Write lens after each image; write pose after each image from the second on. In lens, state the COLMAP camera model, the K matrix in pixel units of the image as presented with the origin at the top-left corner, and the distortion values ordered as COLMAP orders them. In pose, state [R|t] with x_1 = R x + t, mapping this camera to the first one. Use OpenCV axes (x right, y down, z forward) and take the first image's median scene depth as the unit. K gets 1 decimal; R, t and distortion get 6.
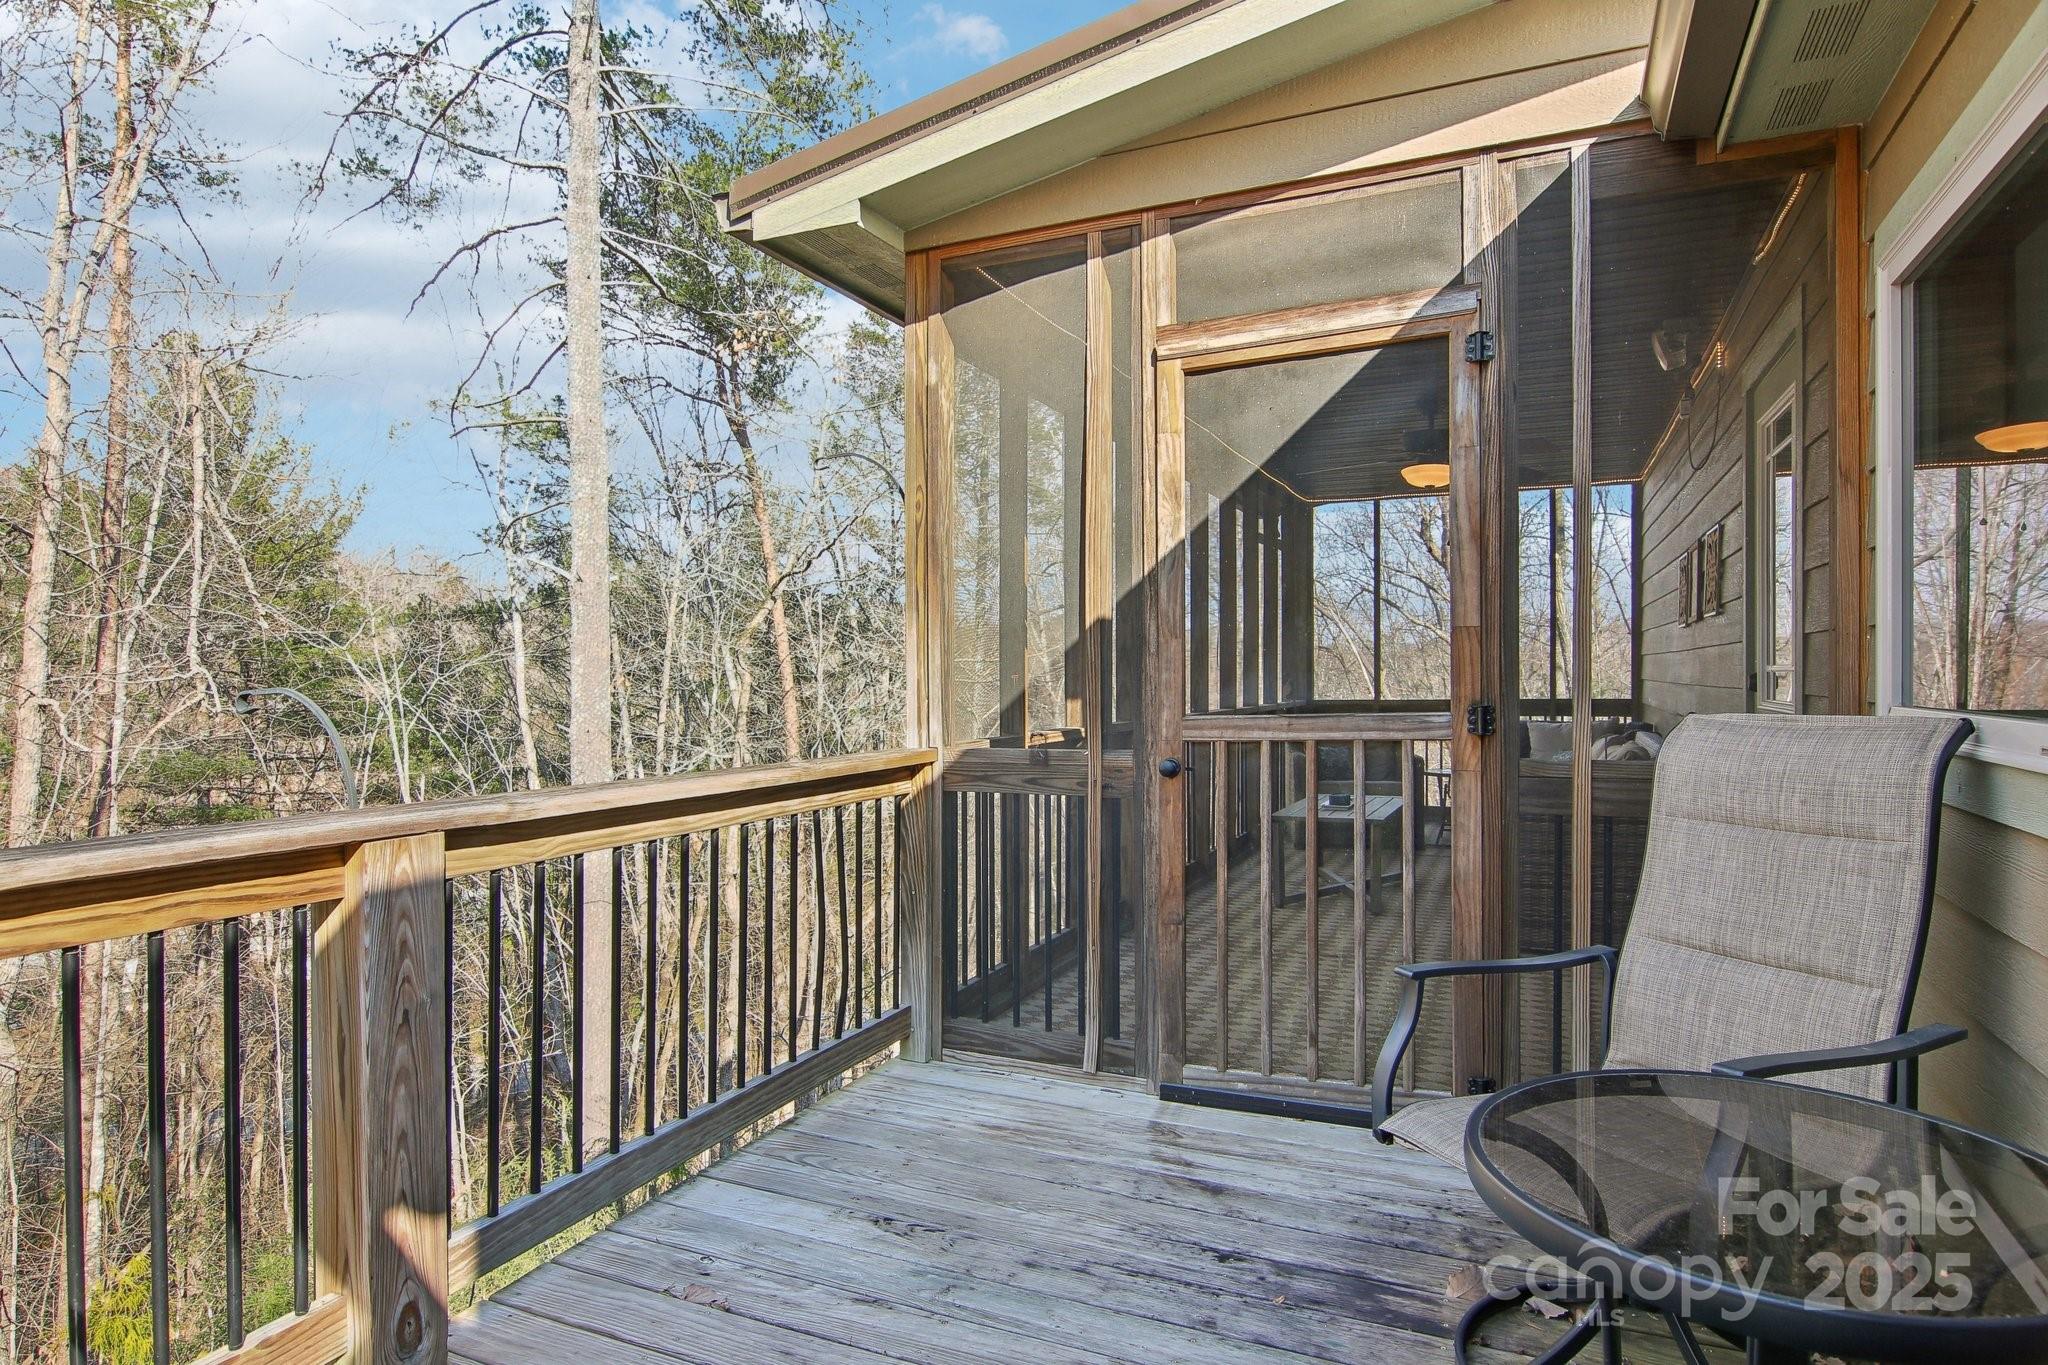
lens RADIAL K [[1152.4, 0, 1020.8], [0, 1152.4, 677.7], [0, 0, 1]] dist [0.019708, -0.027494]
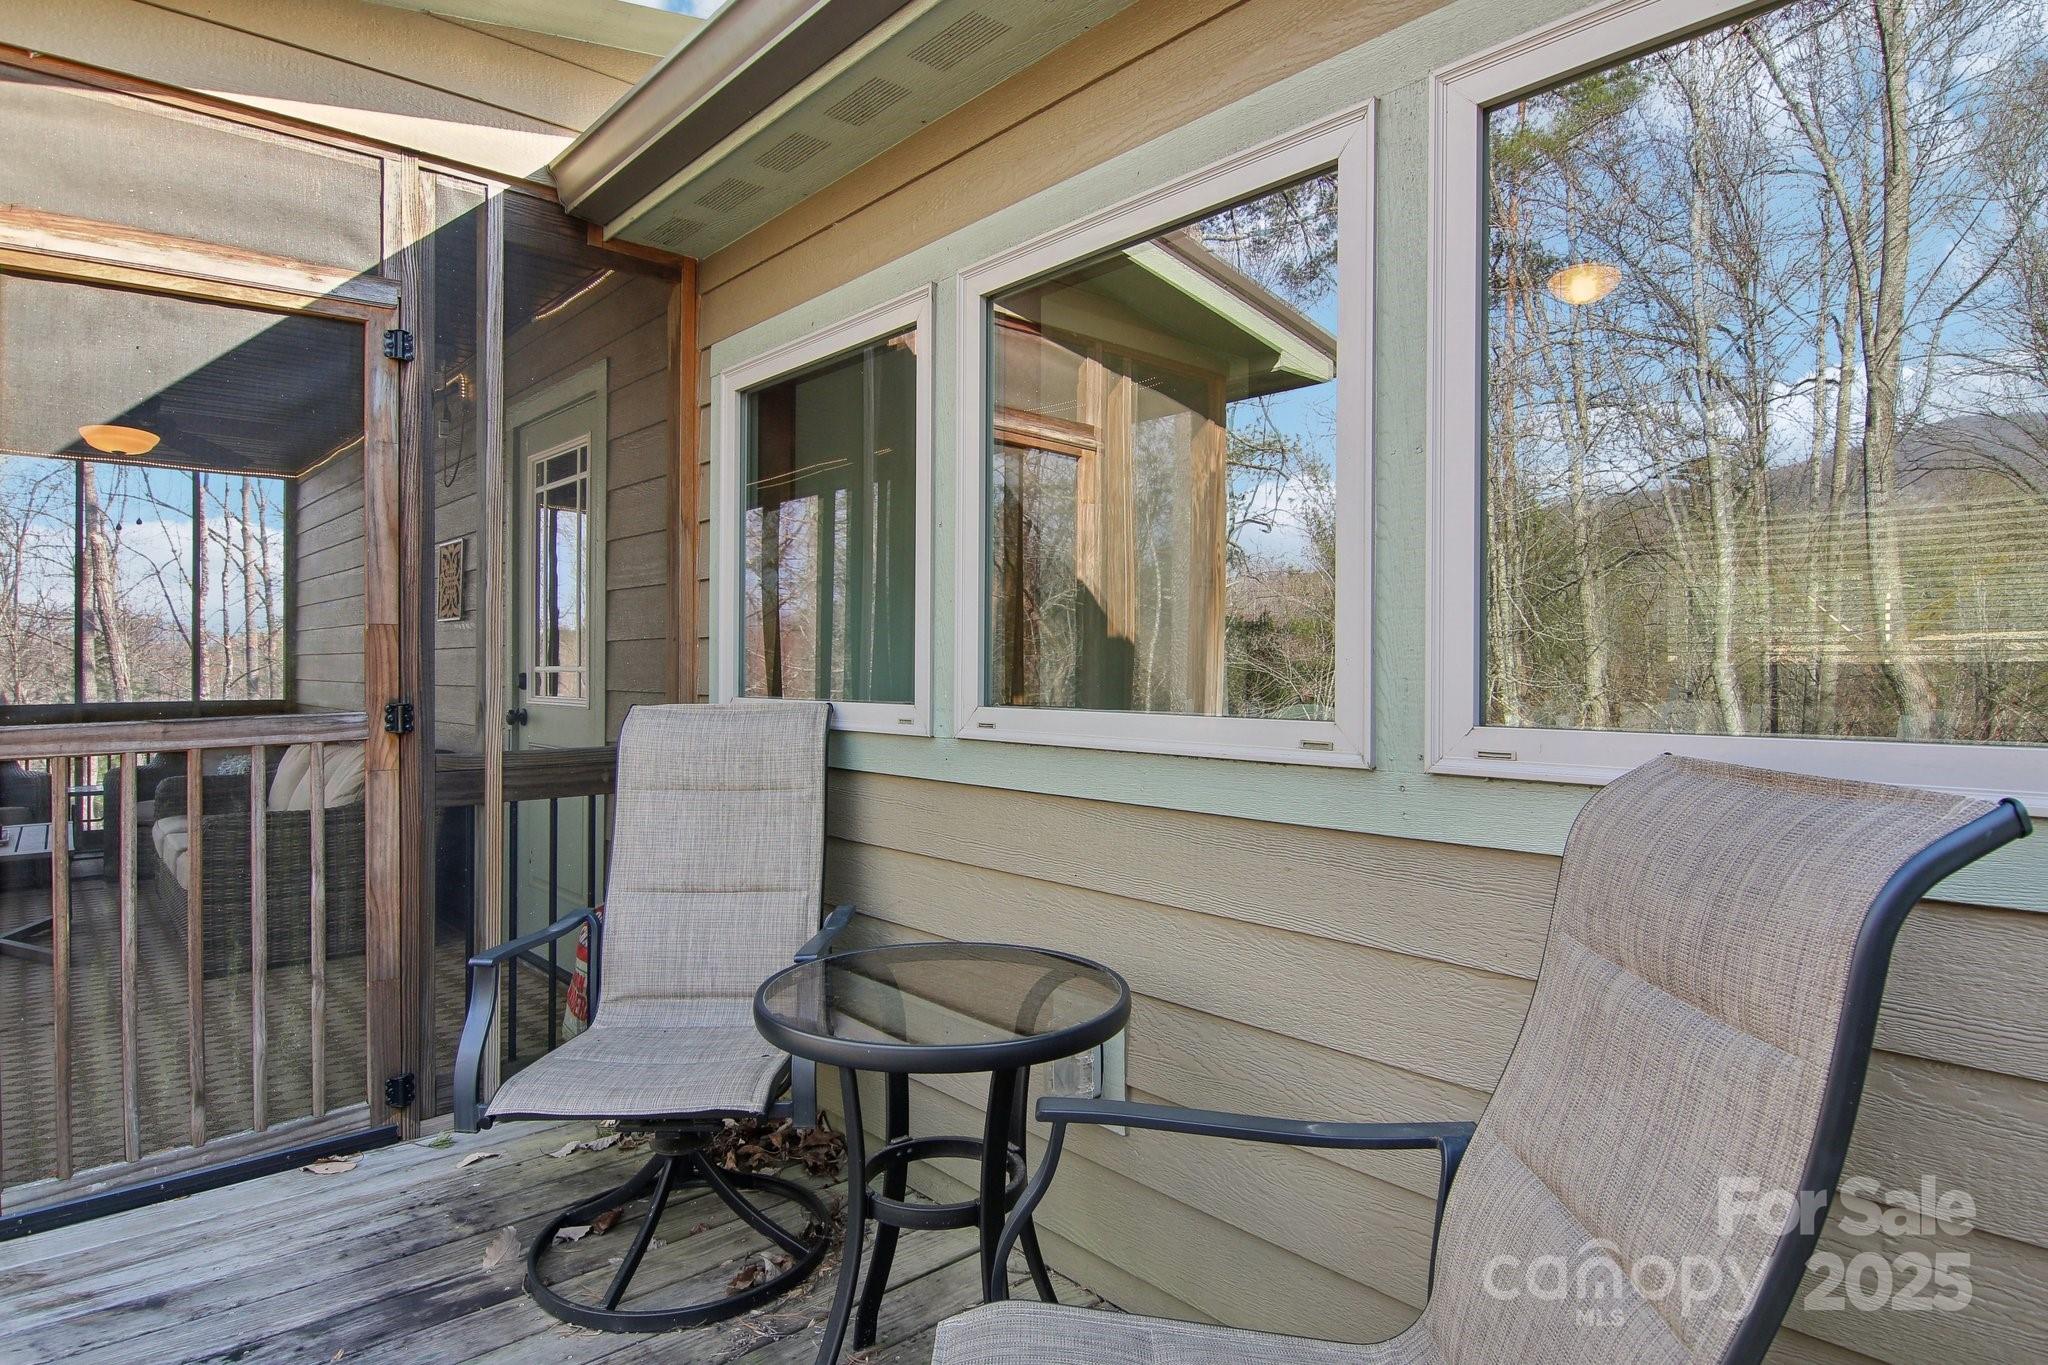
lens RADIAL K [[1148.9, 0, 1000.9], [0, 1148.9, 683.1], [0, 0, 1]] dist [0.013373, -0.019325]
pose [[0.420825, -0.003784, 0.907134, -0.288976], [0.000334, 0.999992, 0.004016, 0.002312], [-0.907142, -0.001387, 0.420822, 0.109319]]
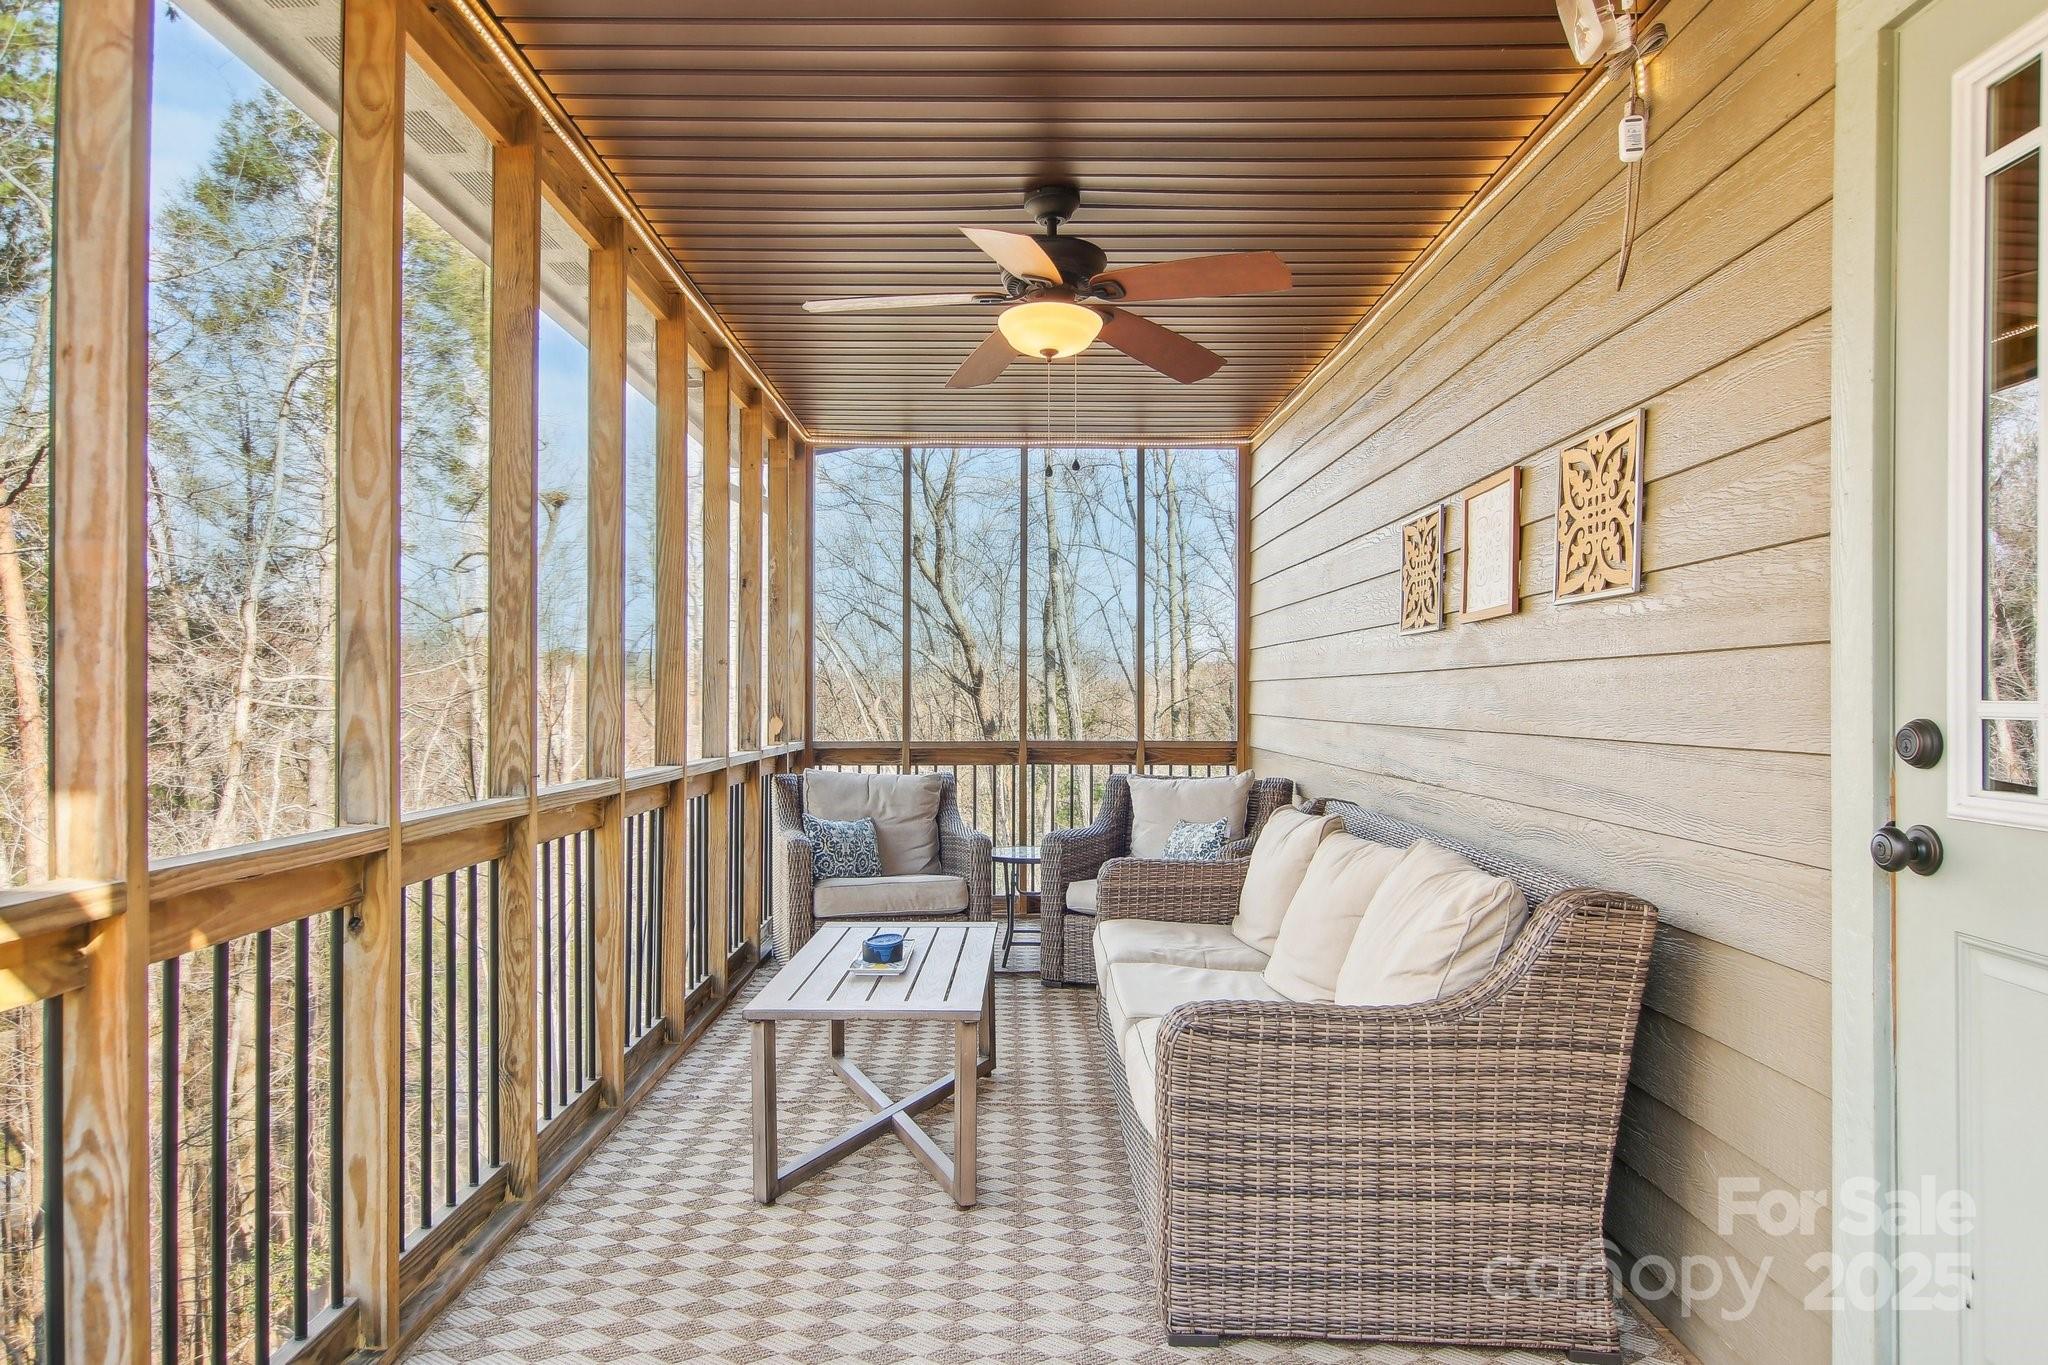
lens RADIAL K [[1200.2, 0, 1031.8], [0, 1200.2, 679.5], [0, 0, 1]] dist [0.020982, -0.034890]
pose [[0.902599, 0.019741, 0.430029, 0.227451], [-0.011017, 0.999680, -0.022769, -0.004000], [-0.430341, 0.015813, 0.902528, 1.028331]]
